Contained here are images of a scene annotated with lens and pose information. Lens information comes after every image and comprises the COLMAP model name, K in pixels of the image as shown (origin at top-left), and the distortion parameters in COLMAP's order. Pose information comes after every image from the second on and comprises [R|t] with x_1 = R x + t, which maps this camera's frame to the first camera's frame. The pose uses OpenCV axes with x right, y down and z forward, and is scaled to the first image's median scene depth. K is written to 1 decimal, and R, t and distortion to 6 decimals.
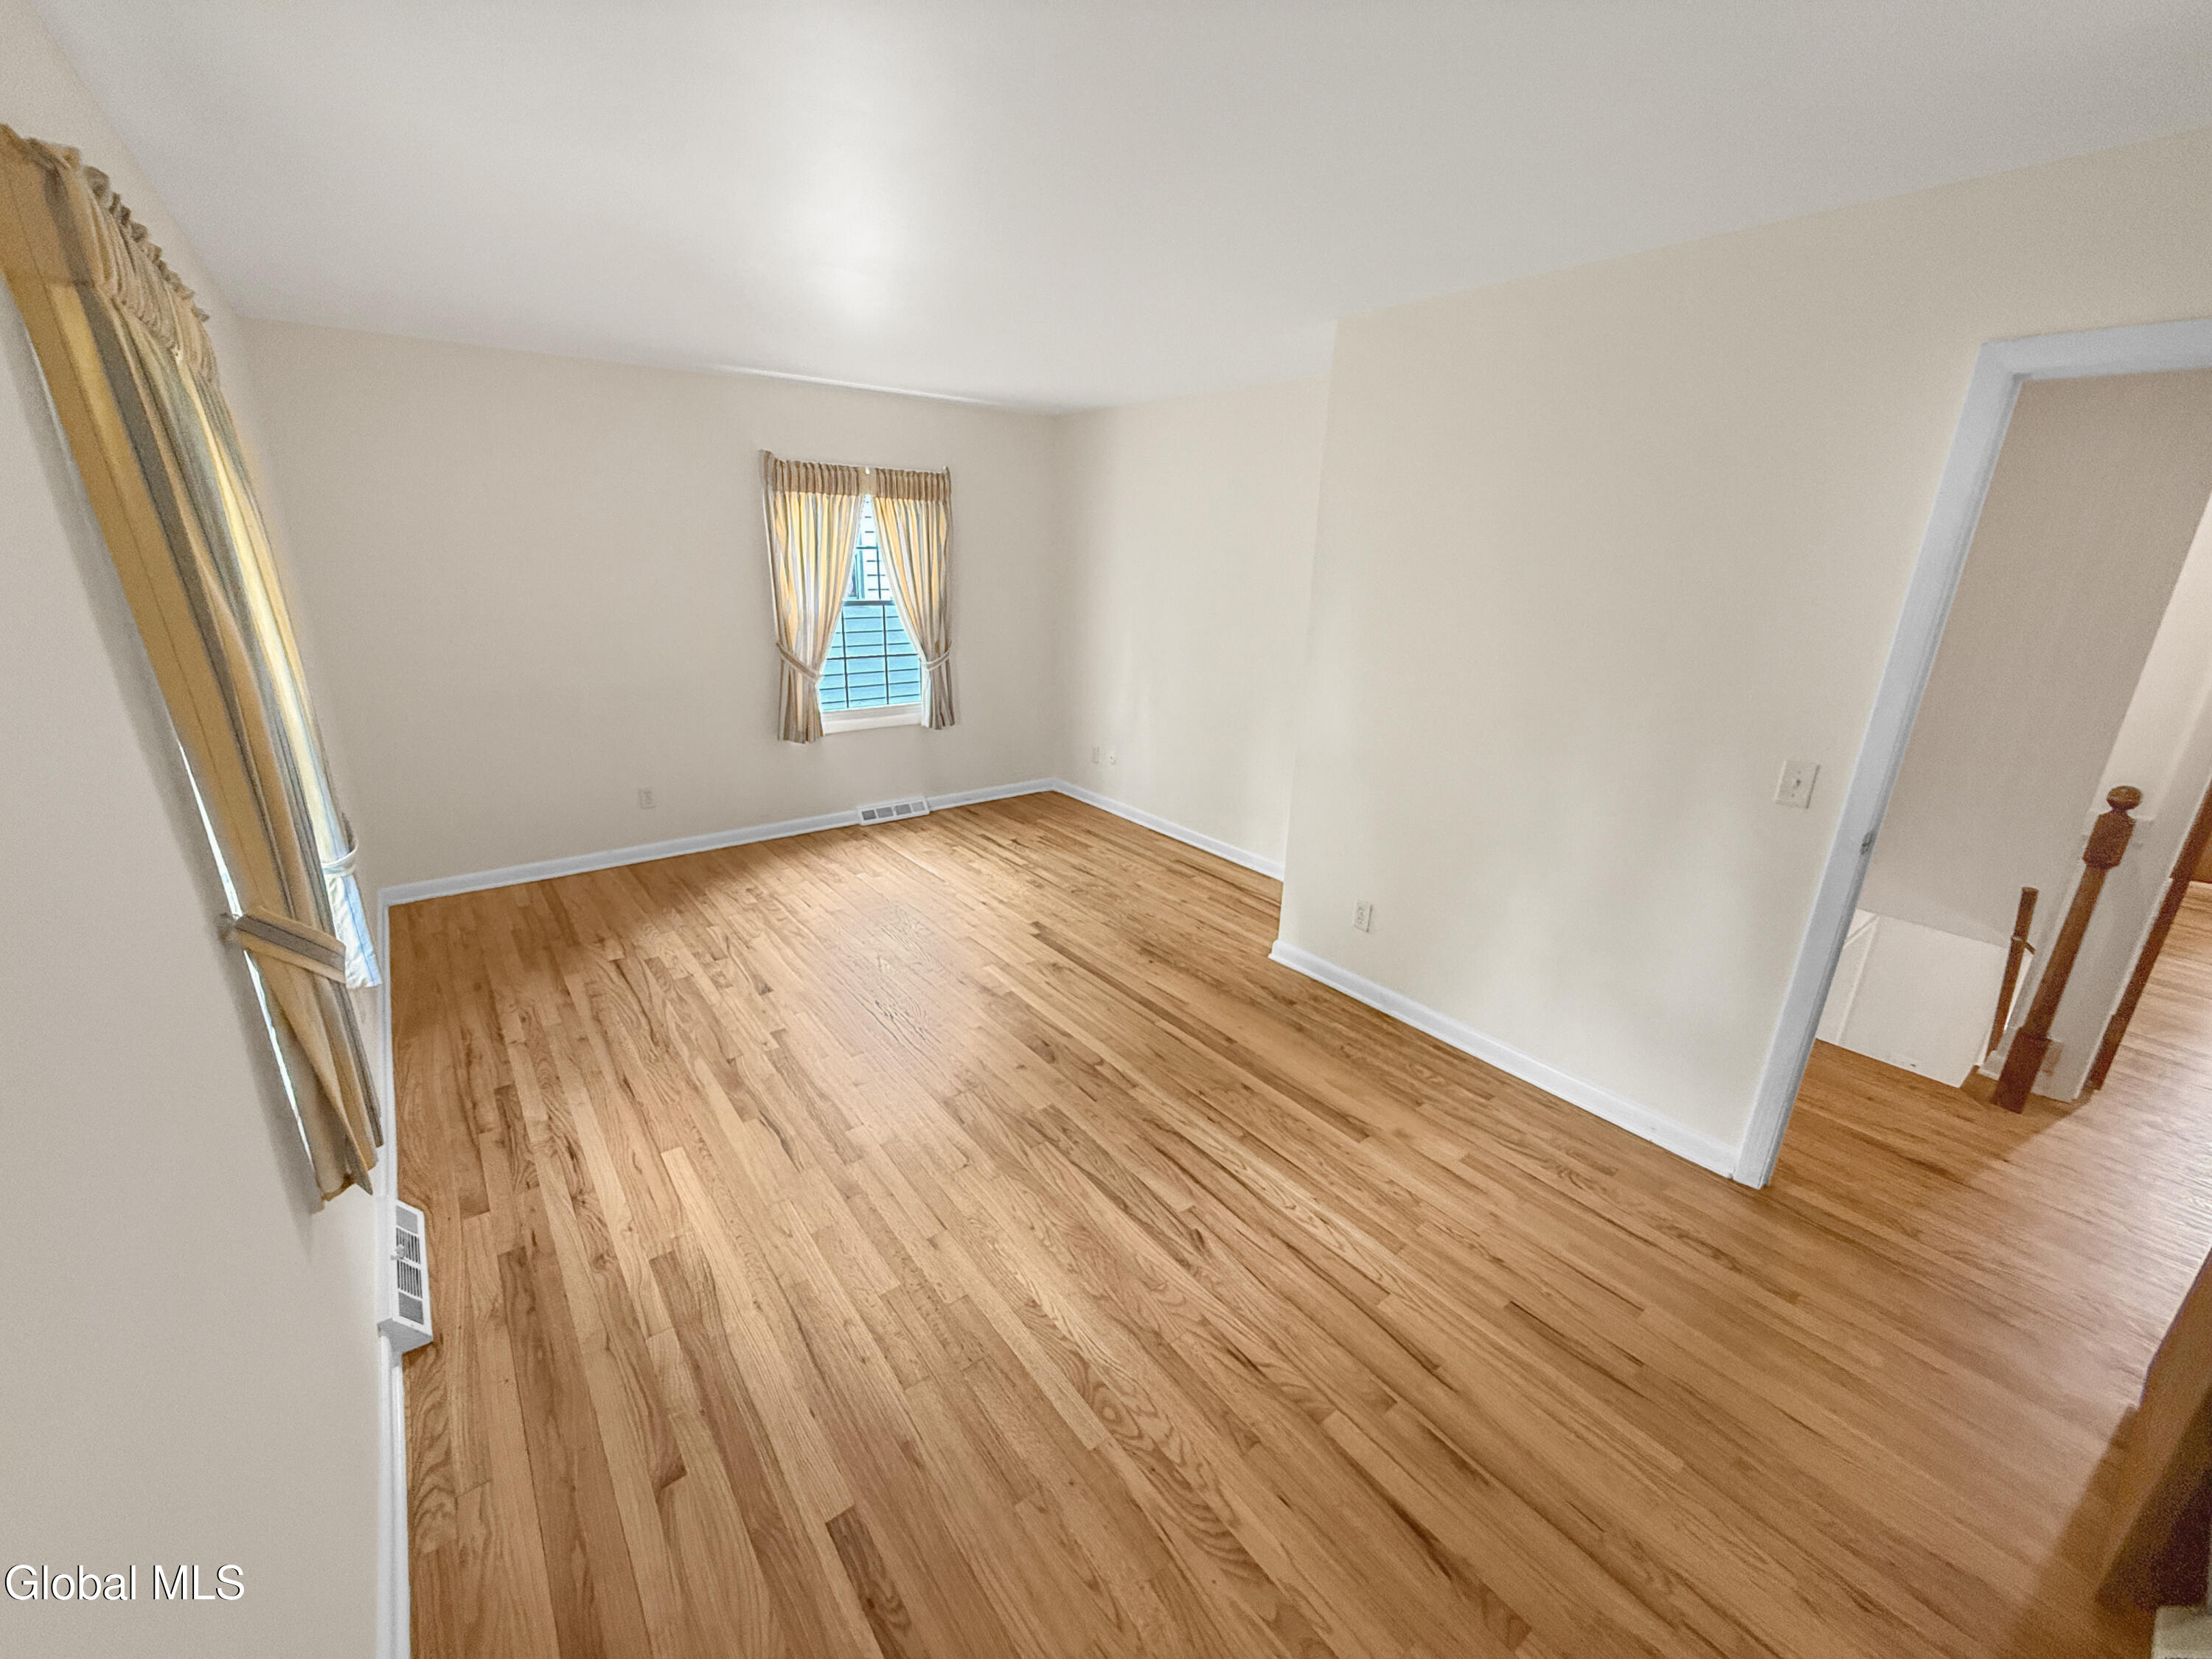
lens RADIAL K [[882.6, 0, 1100.8], [0, 882.6, 832.6], [0, 0, 1]] dist [0.001690, -0.000243]
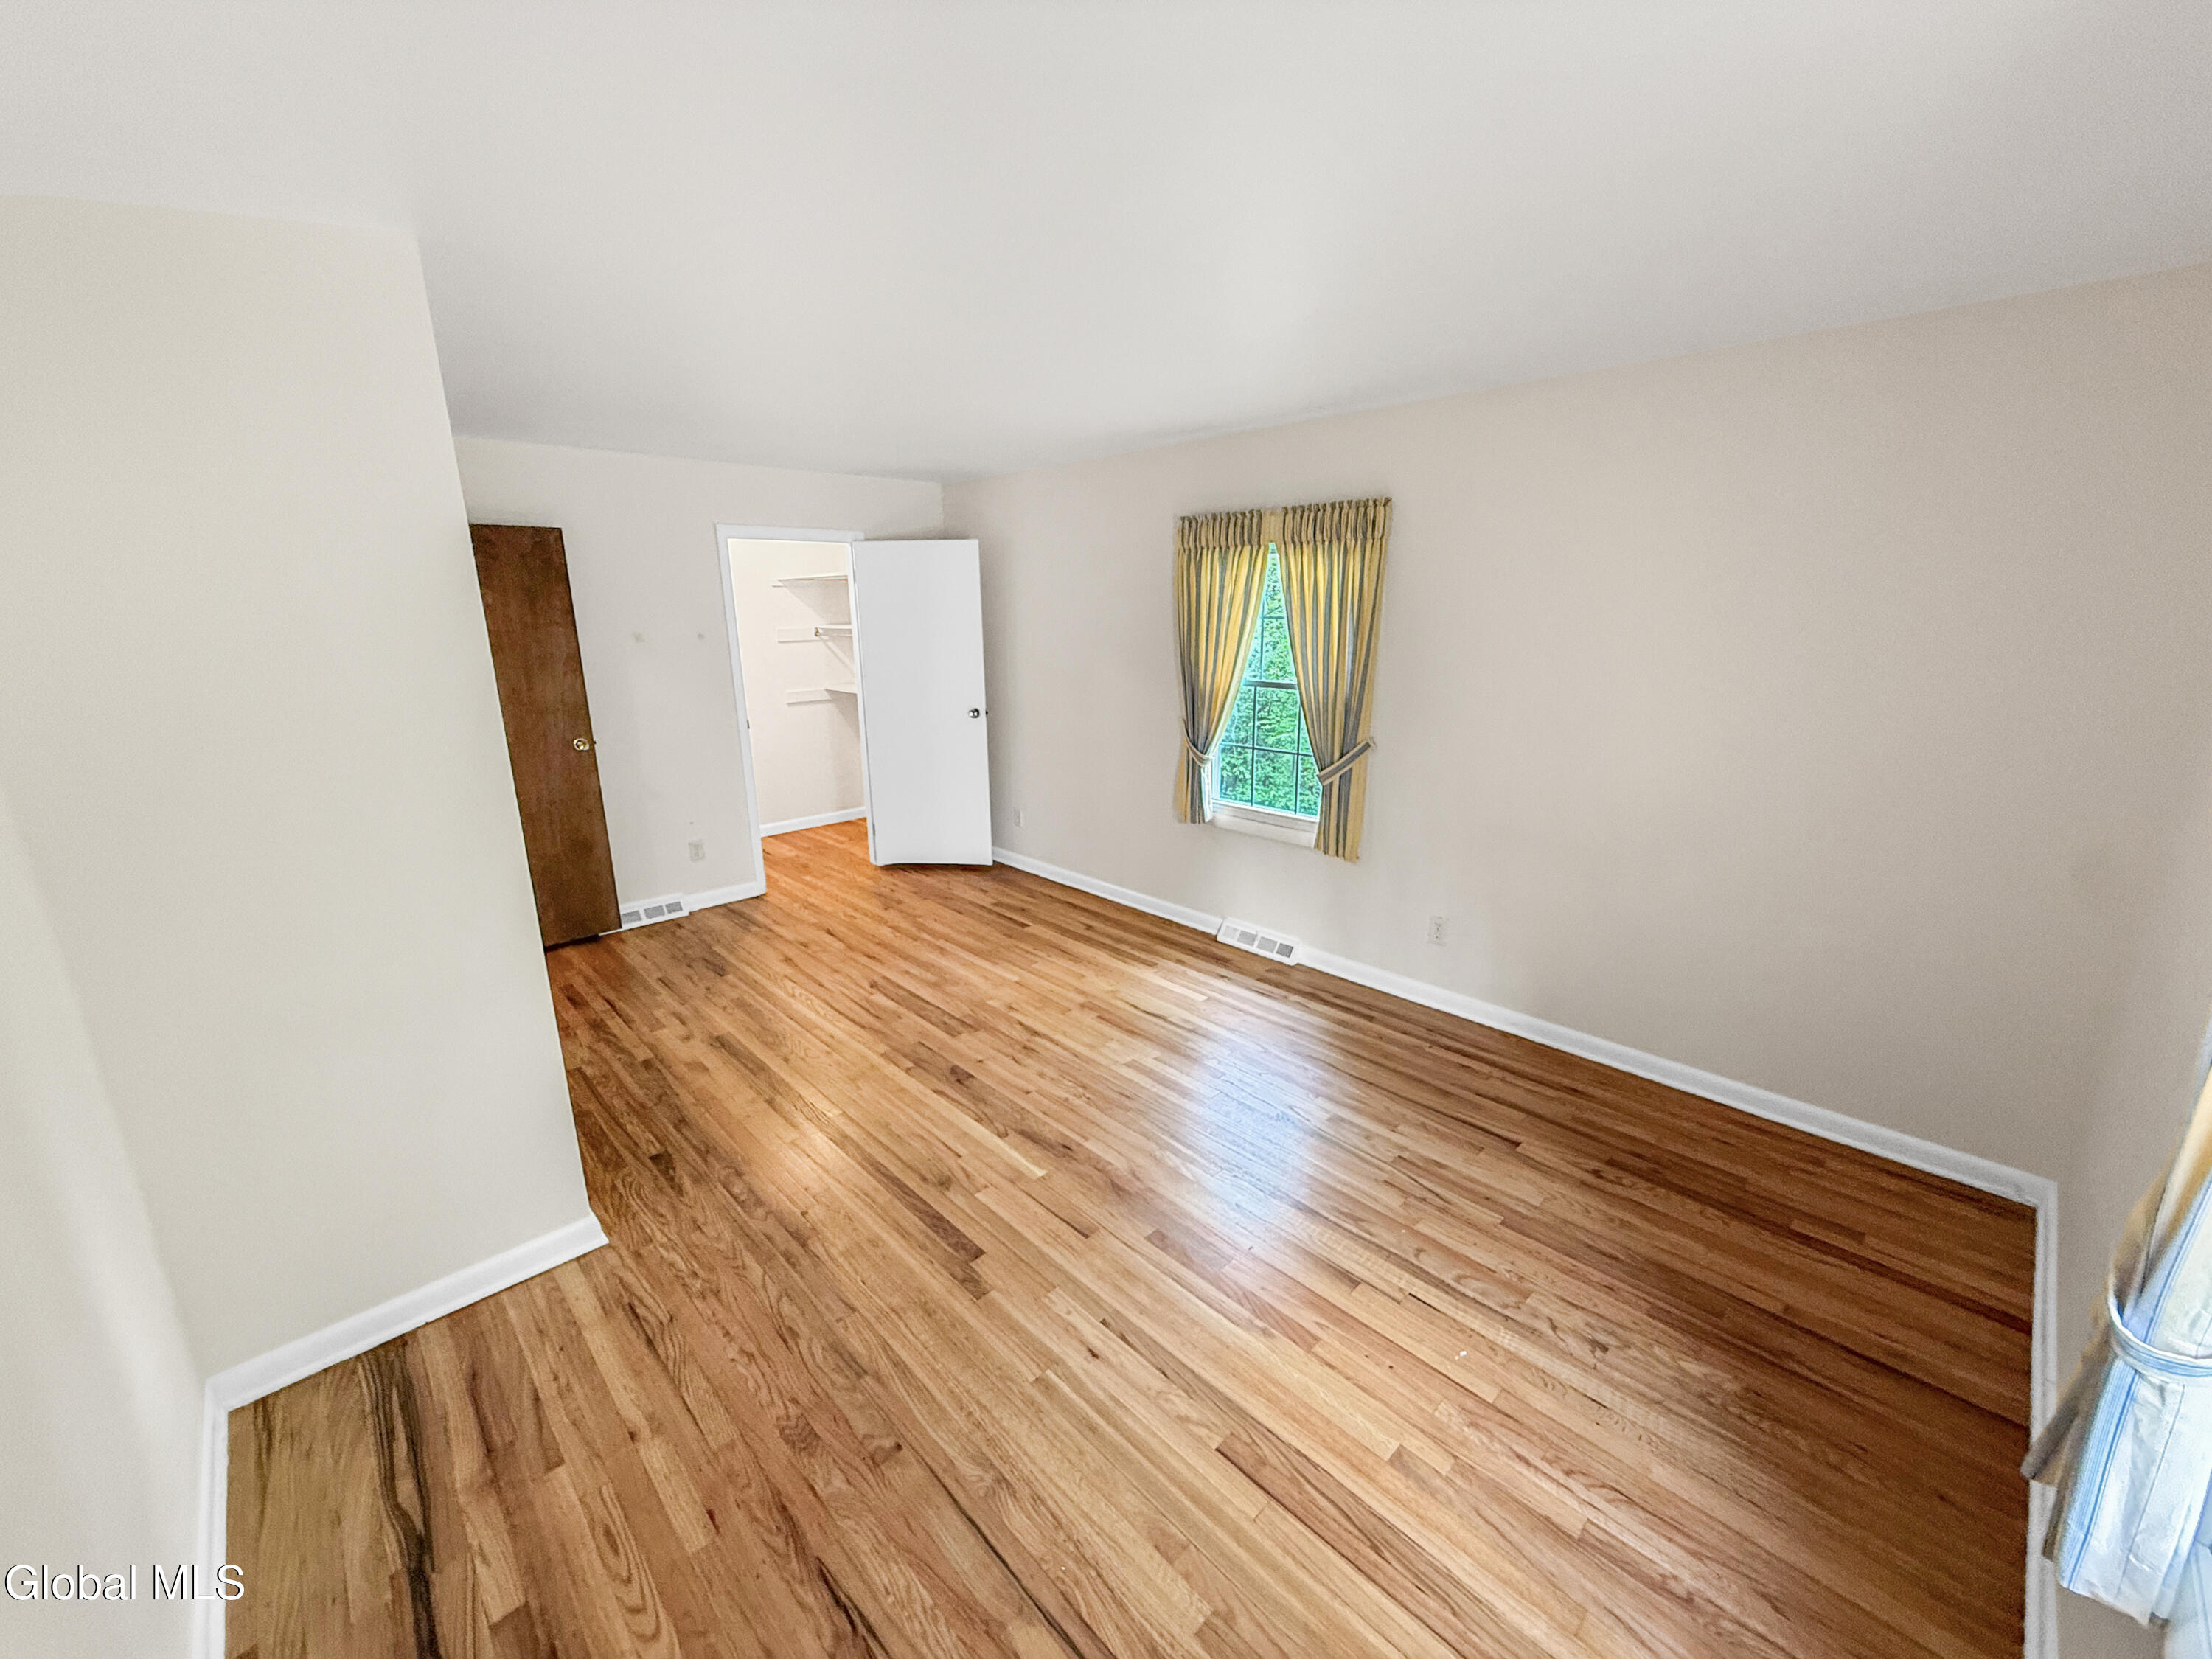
lens RADIAL K [[882.6, 0, 1100.8], [0, 882.6, 832.6], [0, 0, 1]] dist [0.001690, -0.000243]
pose [[-0.994822, 0.008821, -0.101253, -0.131525], [-0.047198, 0.842199, 0.537096, -0.603776], [0.090013, 0.539094, -0.837422, 1.814589]]
